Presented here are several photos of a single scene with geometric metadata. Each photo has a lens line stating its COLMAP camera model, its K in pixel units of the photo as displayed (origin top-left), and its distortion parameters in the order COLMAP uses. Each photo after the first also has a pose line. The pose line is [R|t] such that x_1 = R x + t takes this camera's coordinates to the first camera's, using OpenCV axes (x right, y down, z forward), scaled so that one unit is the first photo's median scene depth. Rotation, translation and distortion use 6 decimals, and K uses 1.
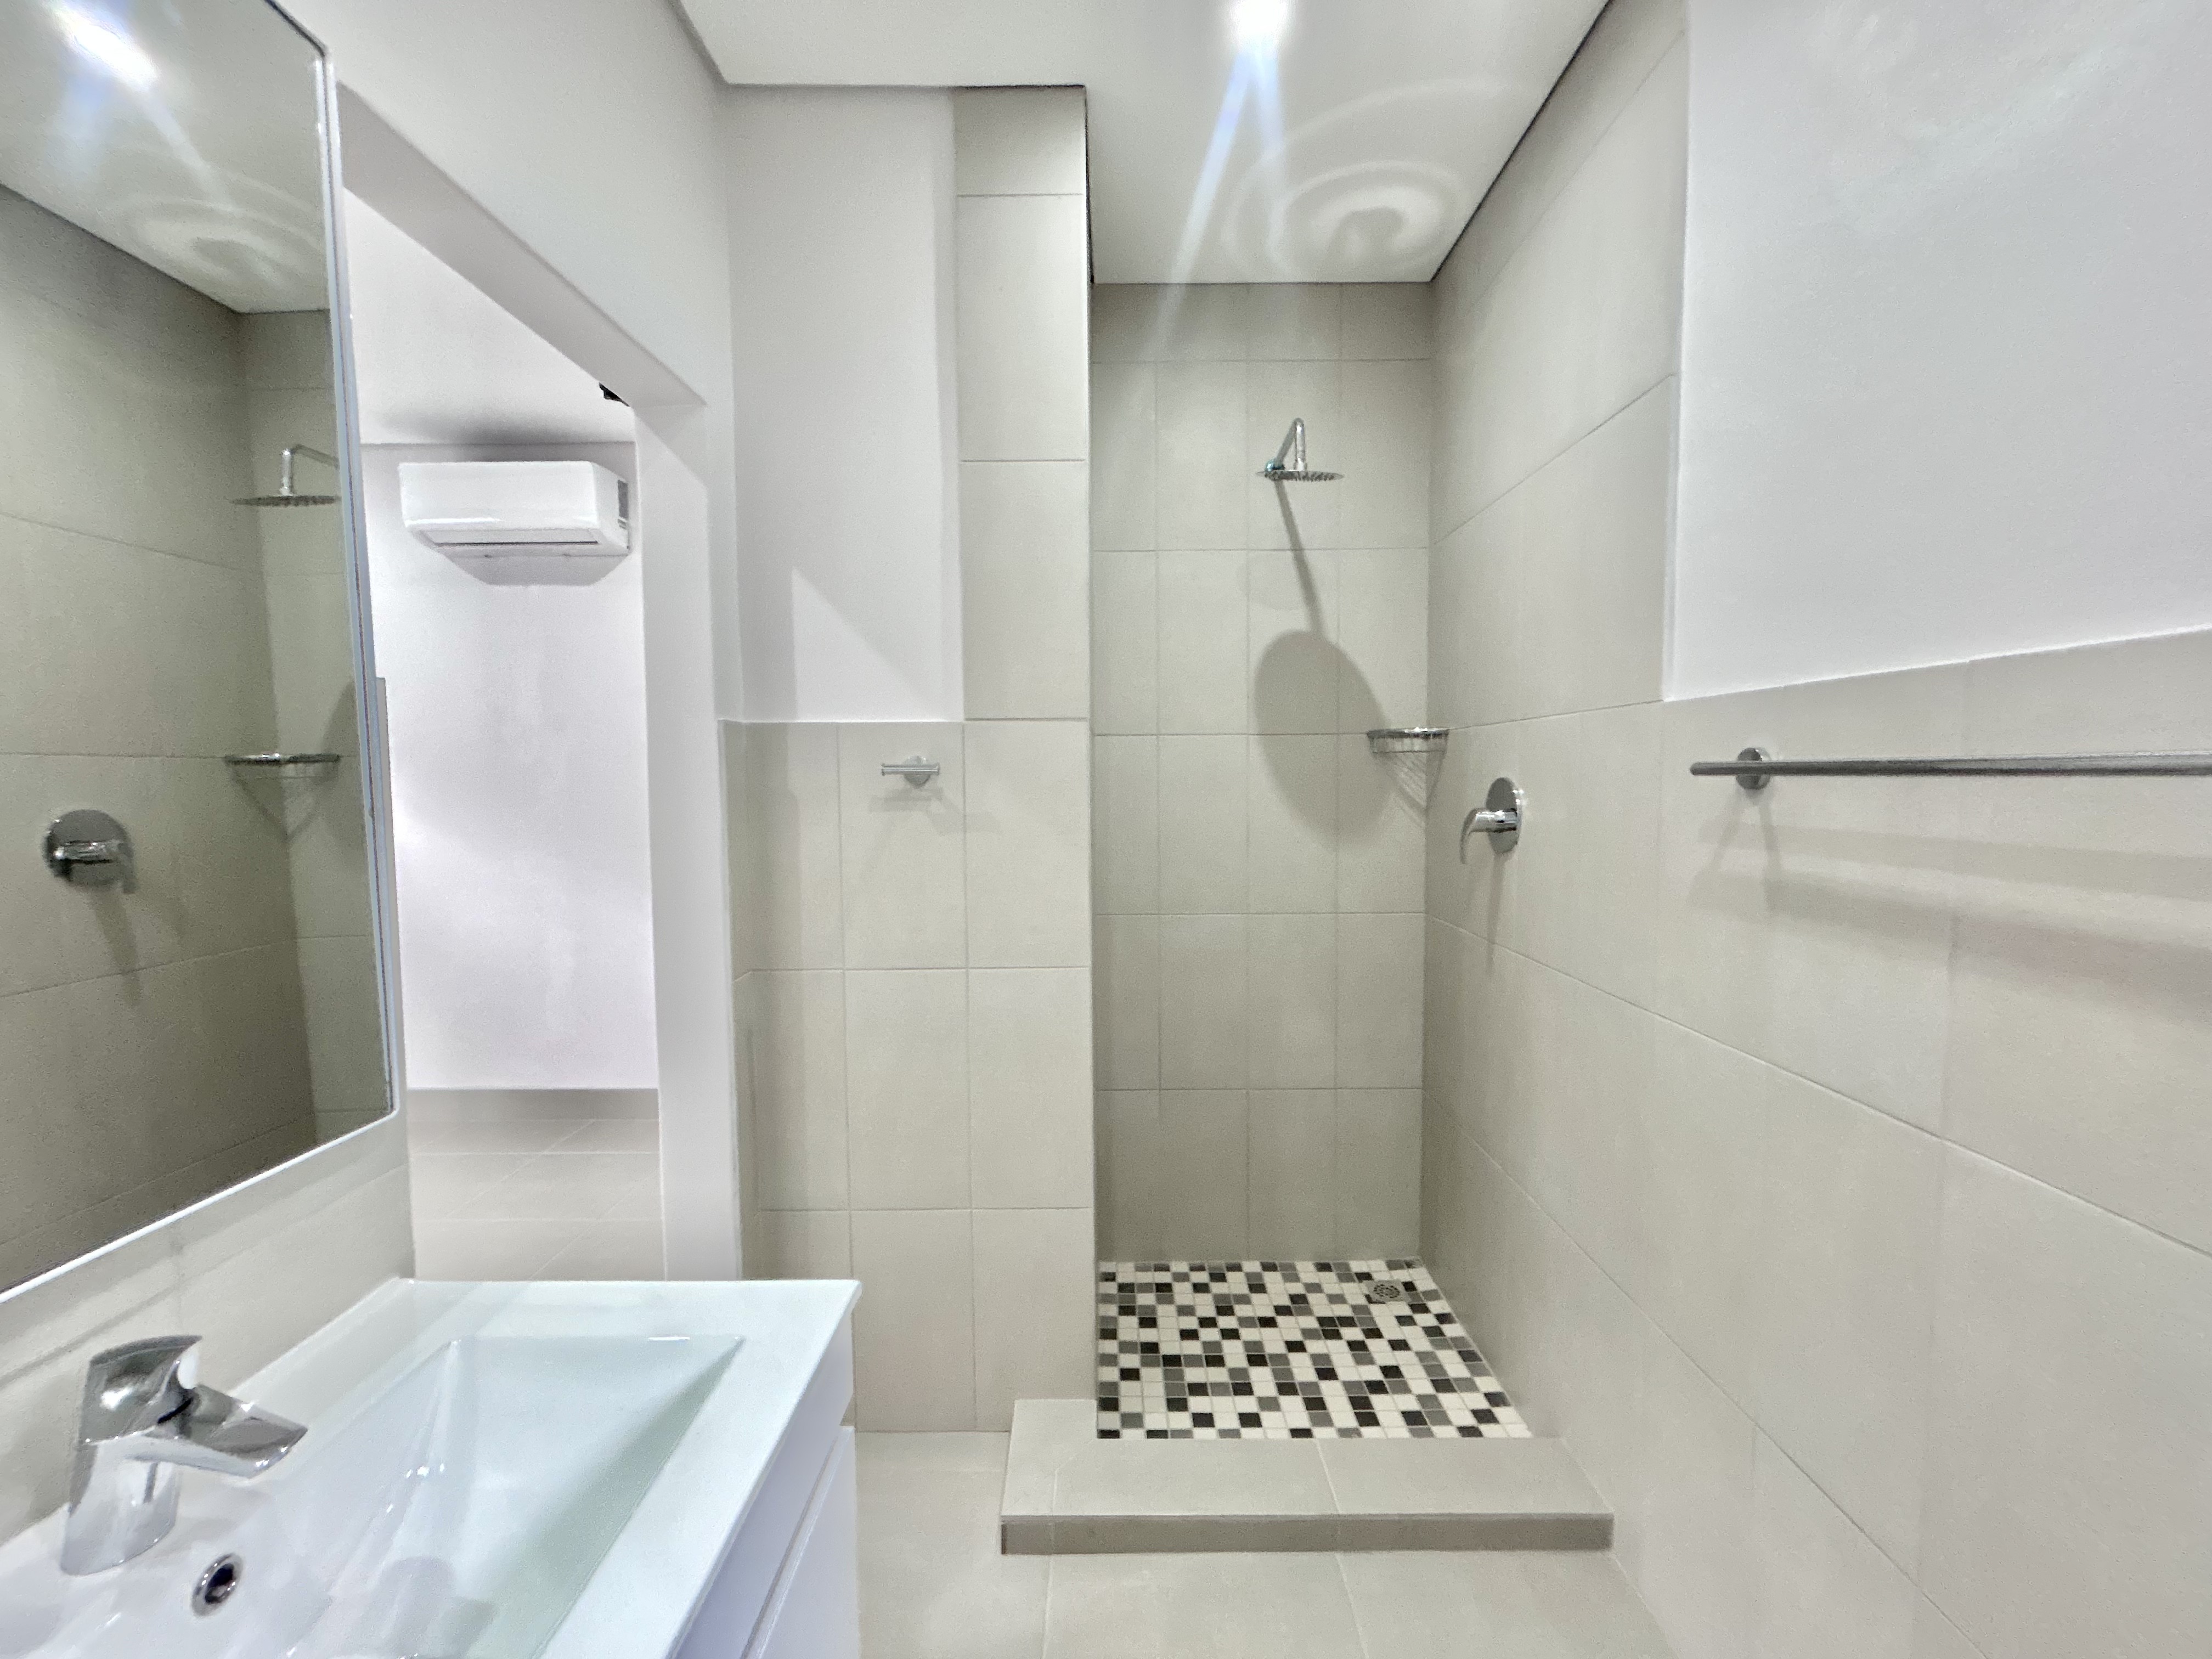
lens RADIAL K [[877.8, 0, 1109.3], [0, 877.8, 826.9], [0, 0, 1]] dist [0.000215, 0.000359]
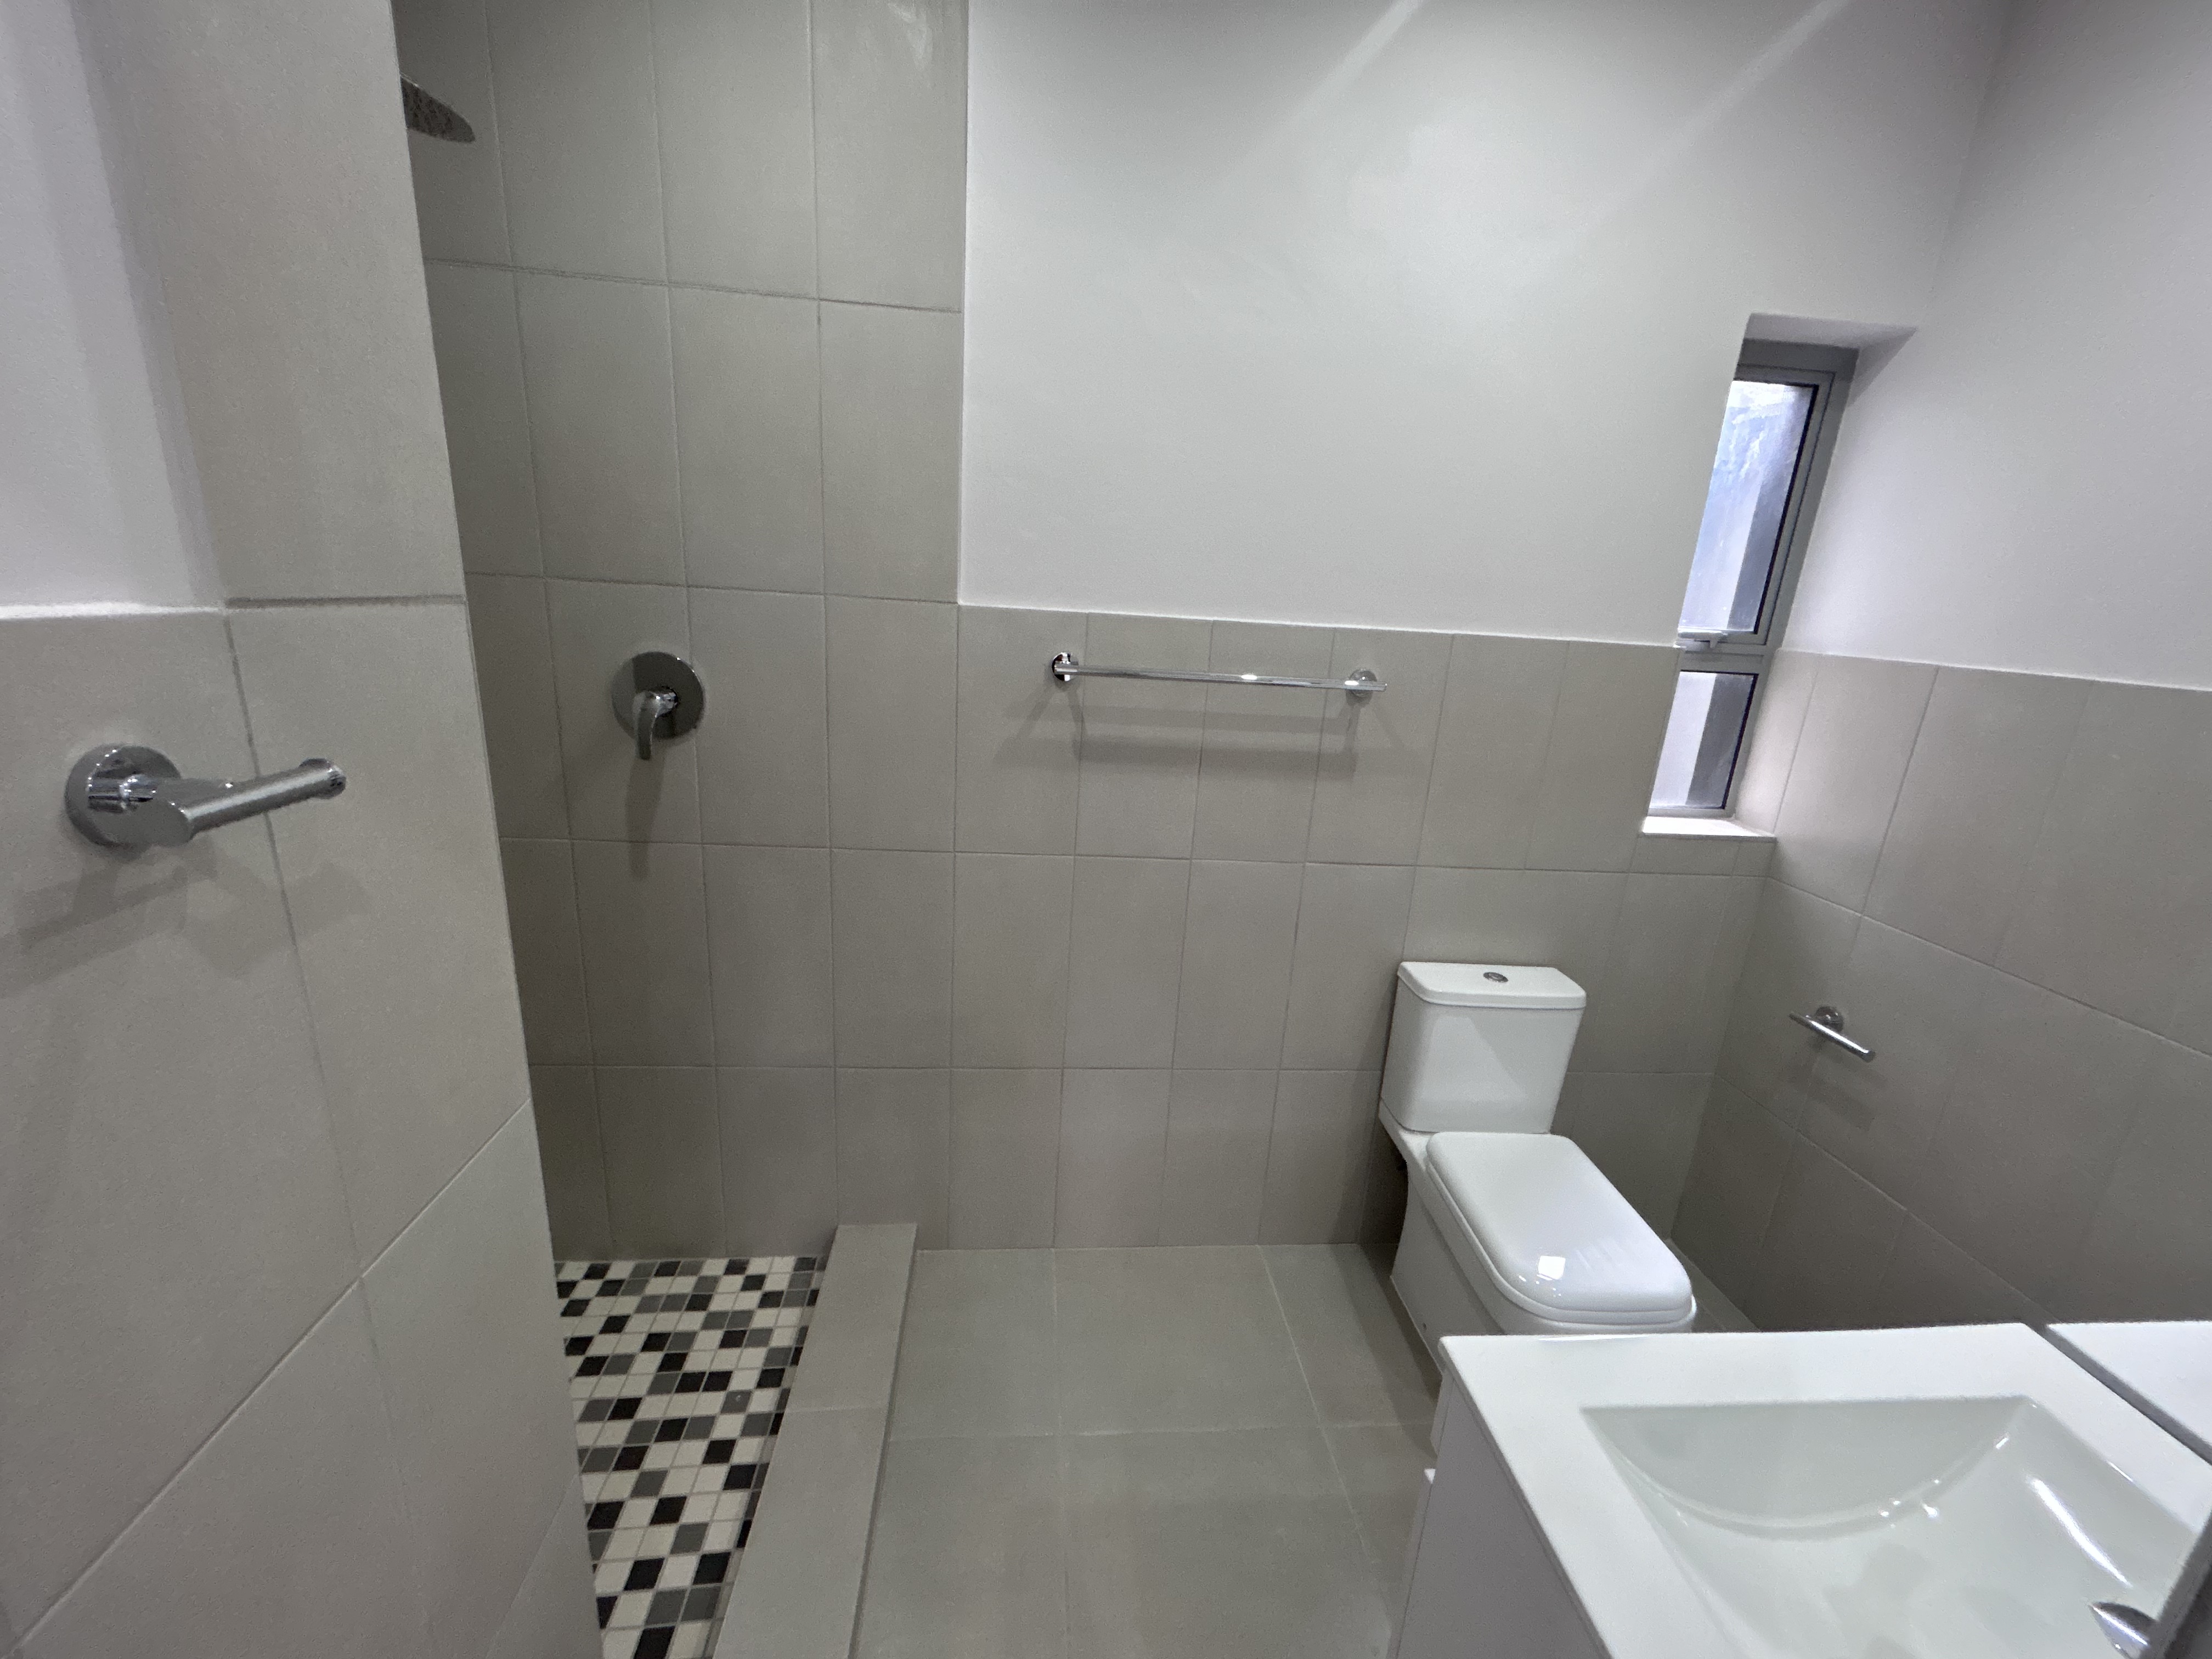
lens RADIAL K [[877.8, 0, 1109.3], [0, 877.8, 826.9], [0, 0, 1]] dist [0.000215, 0.000359]
pose [[-0.078782, -0.256771, 0.963256, -0.465757], [0.001151, 0.966235, 0.257659, -0.114887], [-0.996891, 0.021407, -0.075826, 0.648727]]
